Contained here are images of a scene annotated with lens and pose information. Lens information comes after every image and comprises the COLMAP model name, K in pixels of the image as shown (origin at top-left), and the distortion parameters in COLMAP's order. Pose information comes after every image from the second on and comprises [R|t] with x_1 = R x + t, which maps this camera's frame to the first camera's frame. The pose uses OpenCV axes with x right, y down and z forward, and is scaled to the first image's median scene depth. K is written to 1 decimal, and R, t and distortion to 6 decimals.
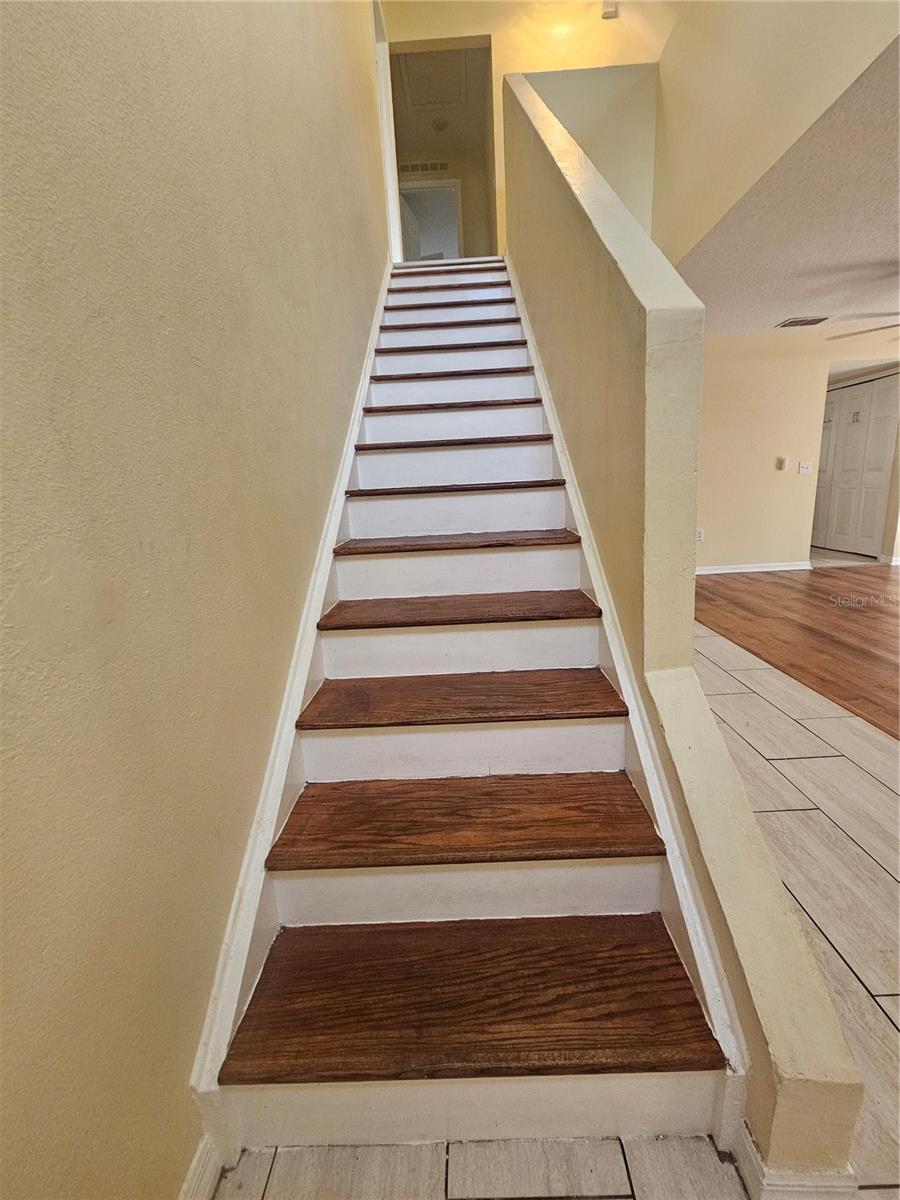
lens RADIAL K [[493.5, 0, 461.7], [0, 493.5, 600.6], [0, 0, 1]] dist [0.003334, 0.000524]
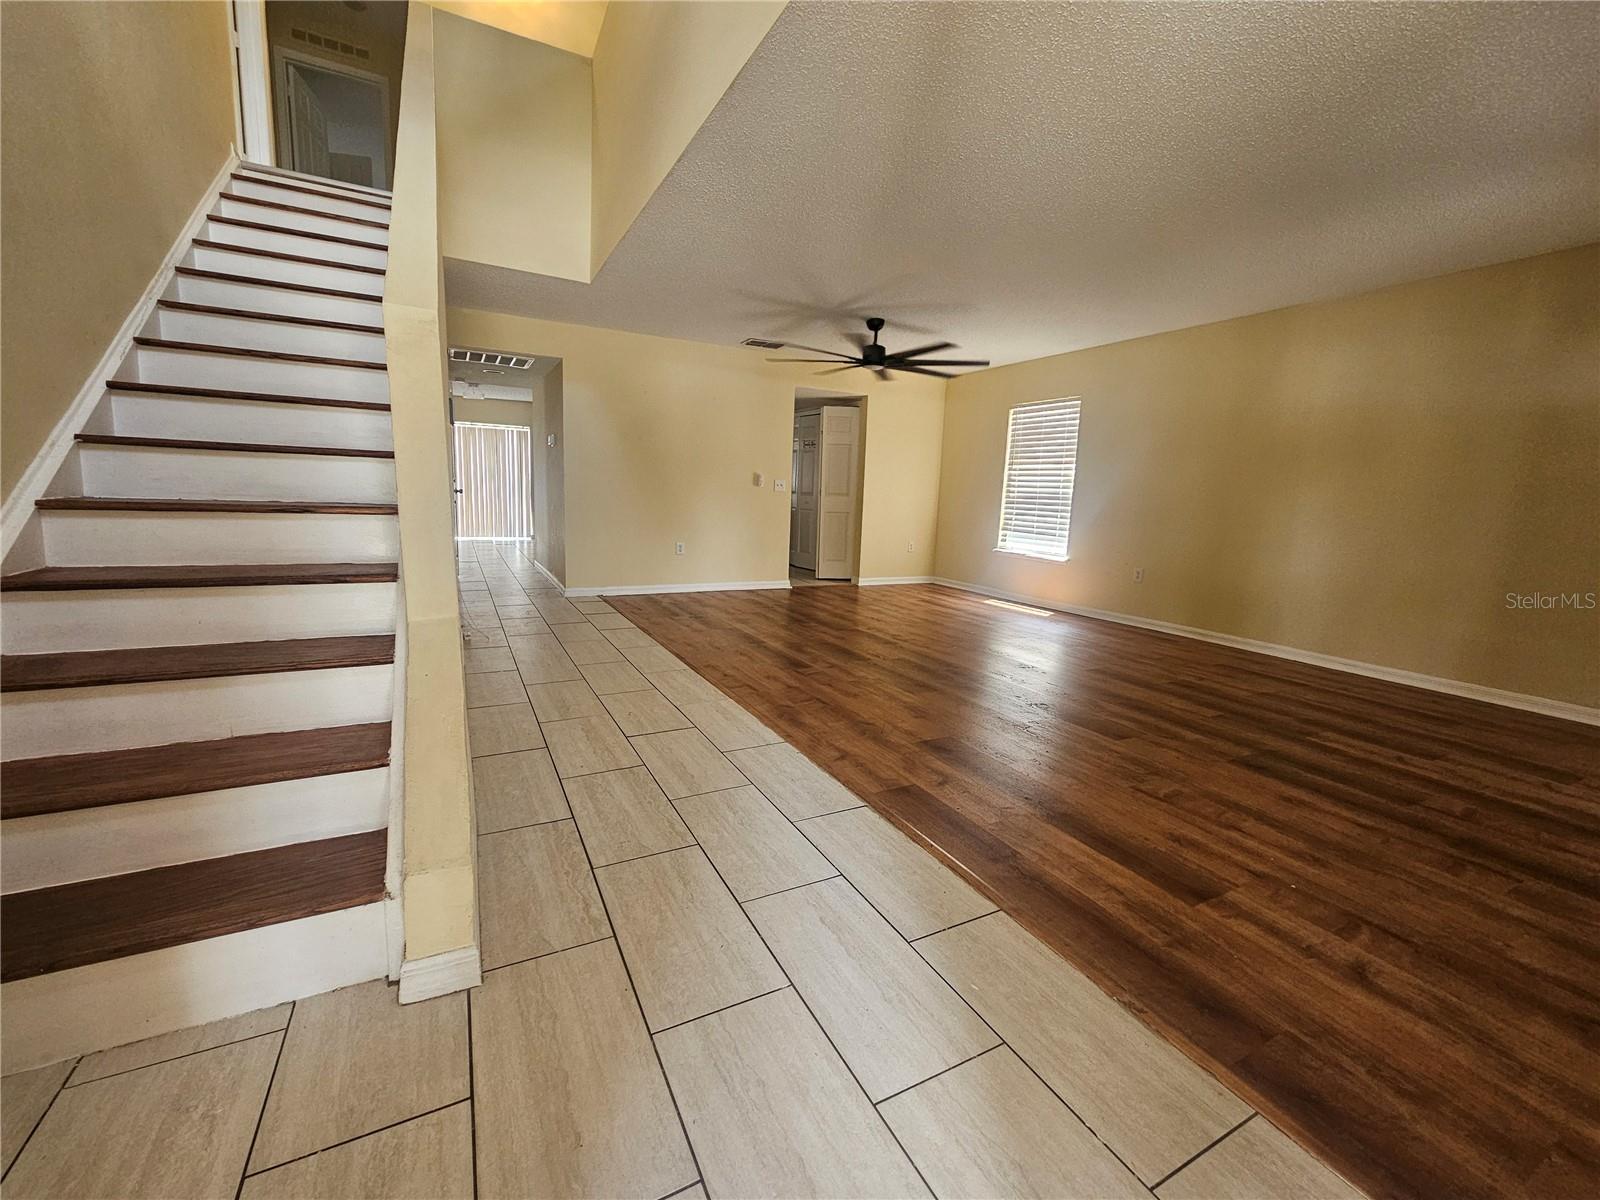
lens RADIAL K [[658.1, 0, 792.9], [0, 658.1, 586.2], [0, 0, 1]] dist [0.003334, 0.000524]
pose [[0.878733, 0.016814, 0.477017, 0.163480], [0.028926, 0.995667, -0.088381, 0.087489], [-0.476436, 0.091462, 0.874439, -0.265314]]
